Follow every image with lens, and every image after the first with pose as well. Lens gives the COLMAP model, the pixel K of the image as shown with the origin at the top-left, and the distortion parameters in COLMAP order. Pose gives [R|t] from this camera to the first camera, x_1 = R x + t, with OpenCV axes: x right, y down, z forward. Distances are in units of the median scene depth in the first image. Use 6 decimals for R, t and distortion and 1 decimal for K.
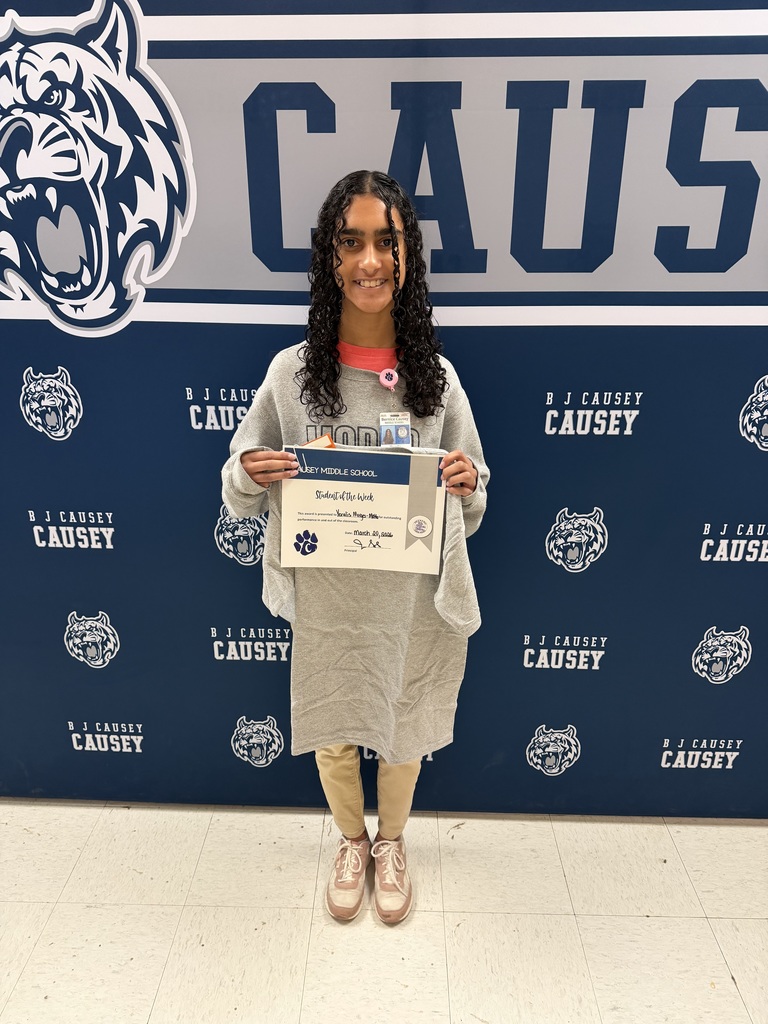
lens RADIAL K [[792.0, 0, 375.3], [0, 792.0, 517.1], [0, 0, 1]] dist [-0.010858, -0.000185]
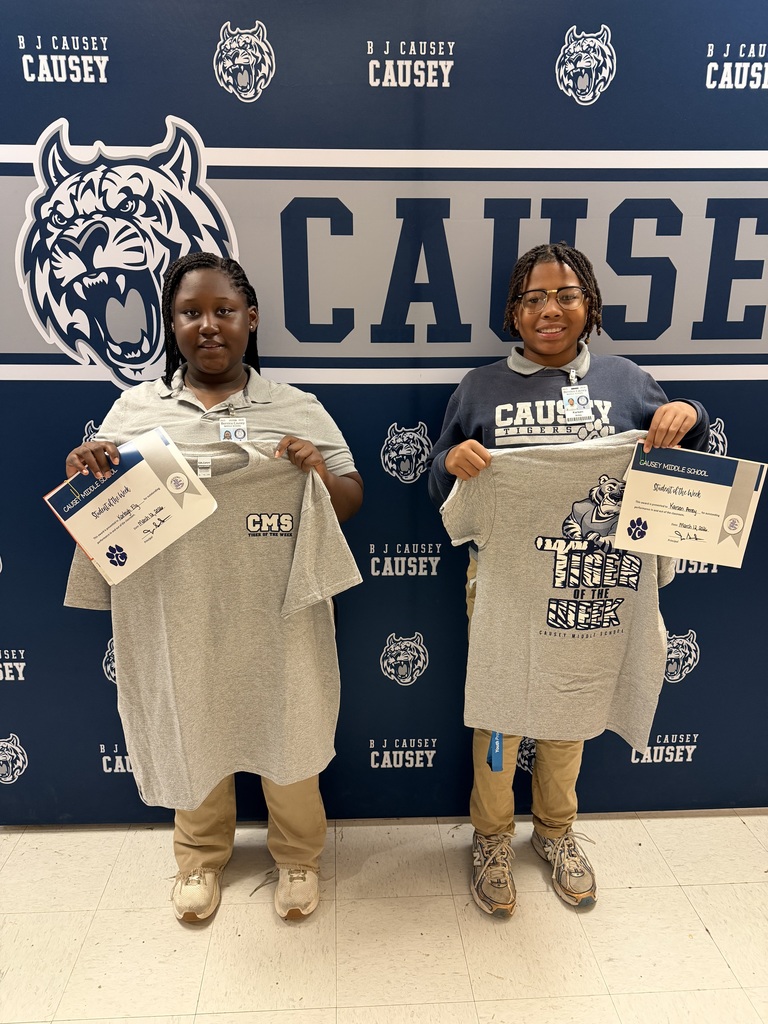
lens RADIAL K [[792.0, 0, 383.4], [0, 792.0, 498.1], [0, 0, 1]] dist [-0.010858, -0.000185]
pose [[0.996510, -0.019172, 0.081238, -0.112040], [0.029768, 0.990896, -0.131298, 0.104907], [-0.077982, 0.133258, 0.988009, -0.211665]]
